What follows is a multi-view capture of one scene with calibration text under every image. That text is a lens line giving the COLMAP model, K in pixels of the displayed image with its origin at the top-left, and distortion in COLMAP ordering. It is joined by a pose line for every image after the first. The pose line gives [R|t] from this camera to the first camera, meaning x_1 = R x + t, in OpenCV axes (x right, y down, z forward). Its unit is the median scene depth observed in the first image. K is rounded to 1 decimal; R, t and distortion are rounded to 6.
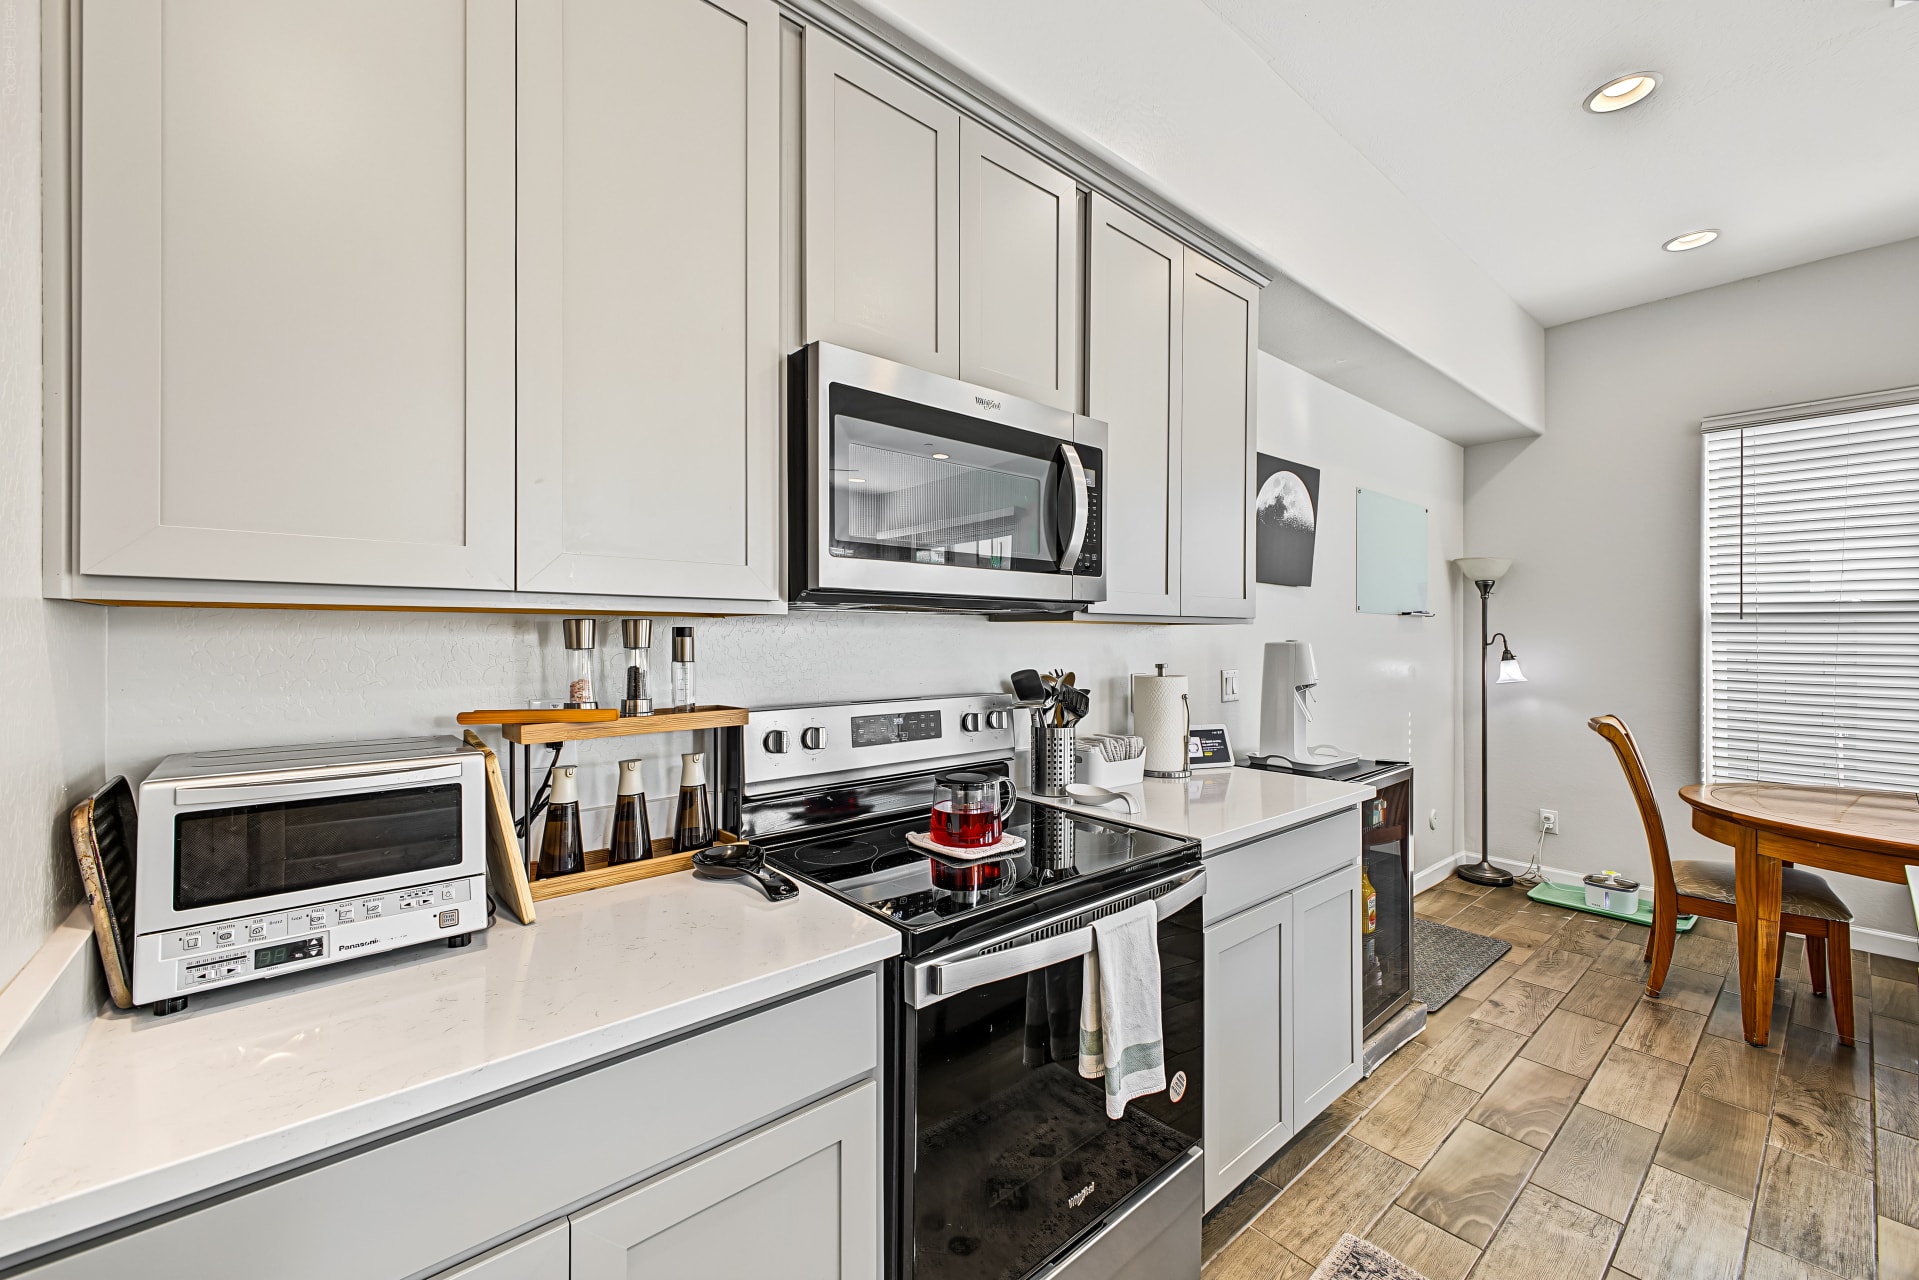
lens RADIAL K [[768.0, 0, 959.2], [0, 768.0, 632.6], [0, 0, 1]] dist [0.012698, -0.001455]
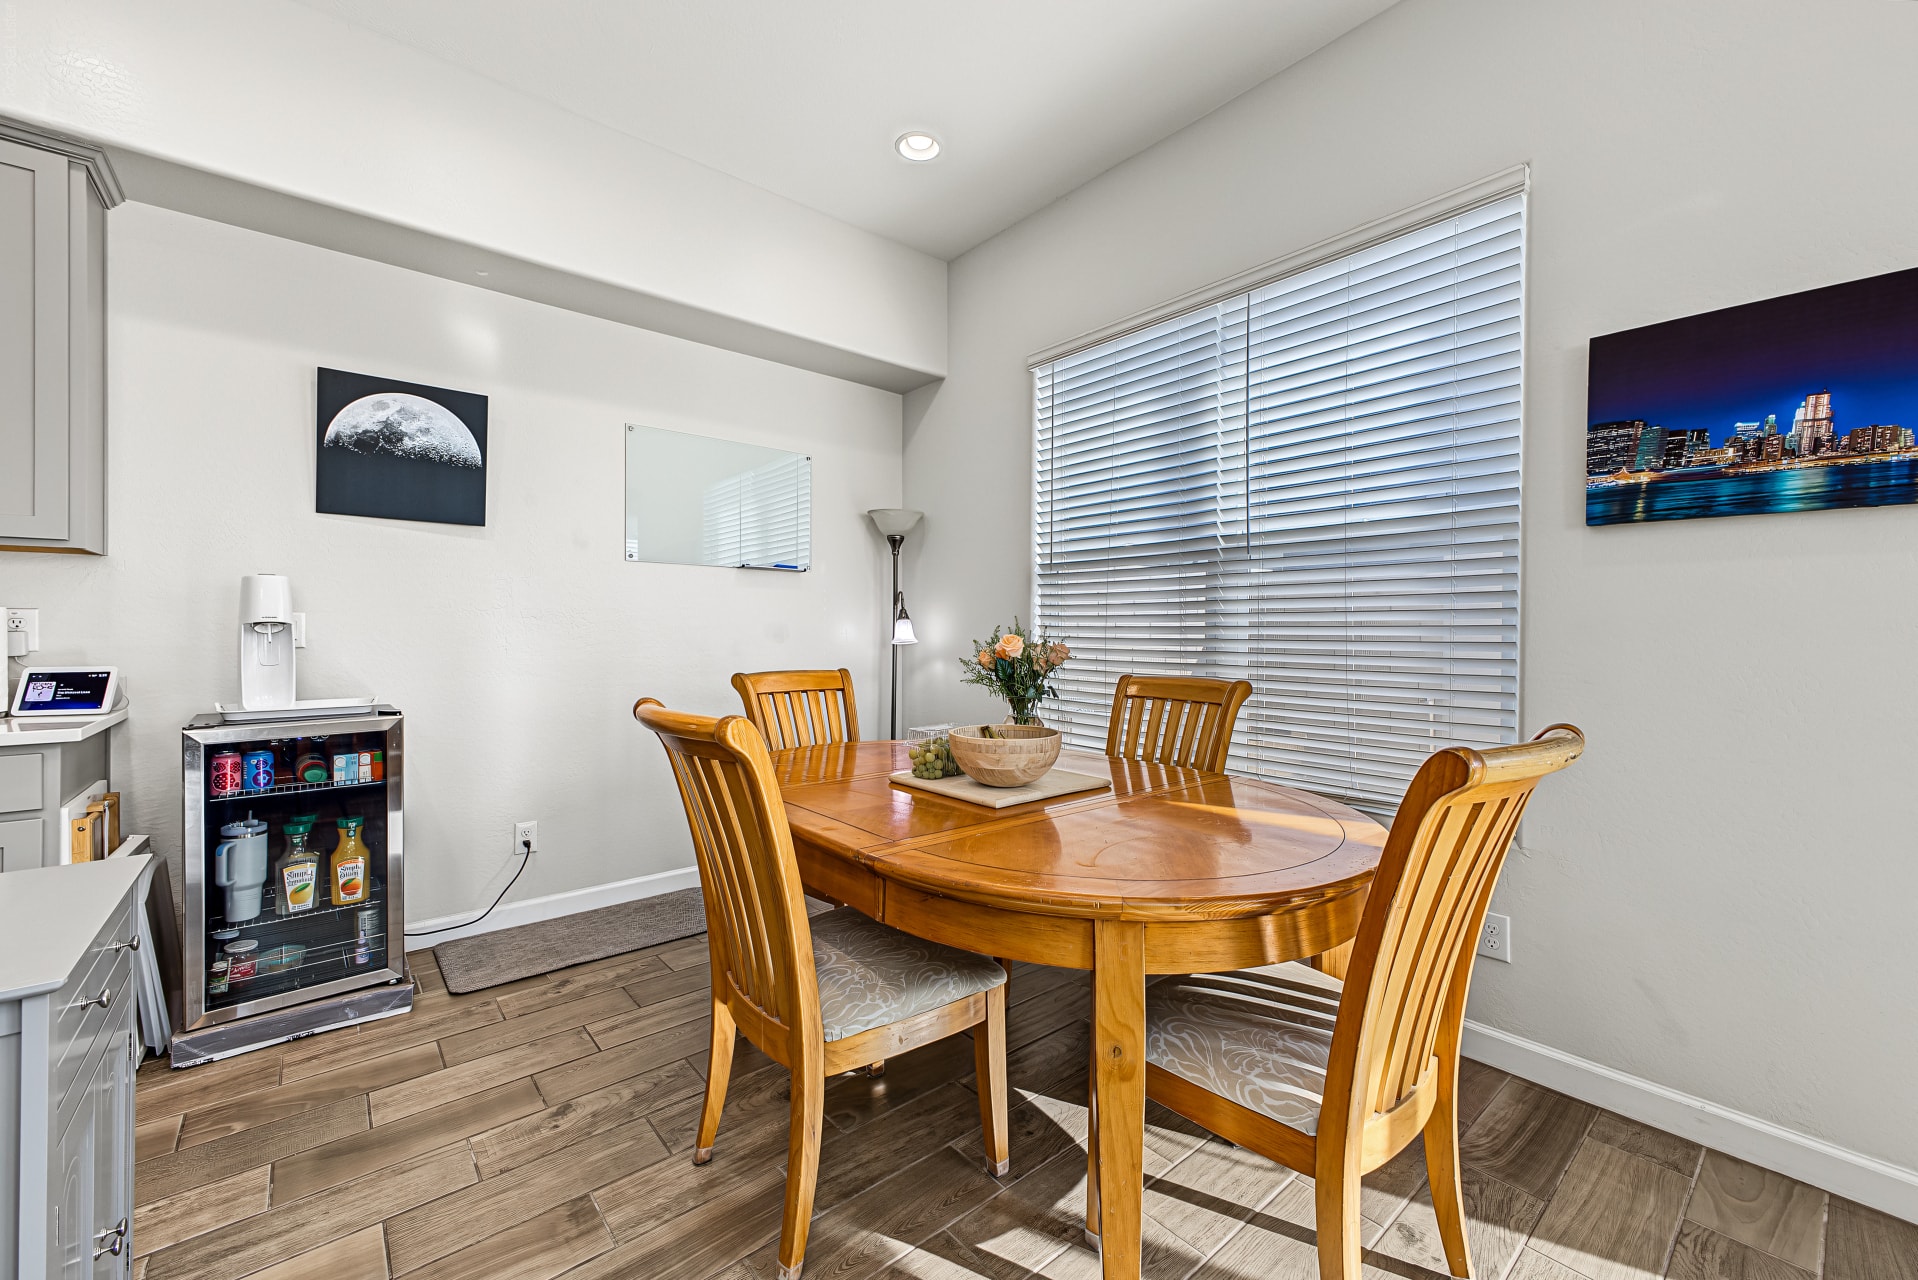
lens RADIAL K [[767.6, 0, 954.2], [0, 767.6, 628.9], [0, 0, 1]] dist [0.012698, -0.001455]
pose [[0.999922, -0.005378, -0.011291, 0.785282], [0.005373, 0.999985, -0.000395, 0.048258], [0.011293, 0.000334, 0.999936, 0.075456]]
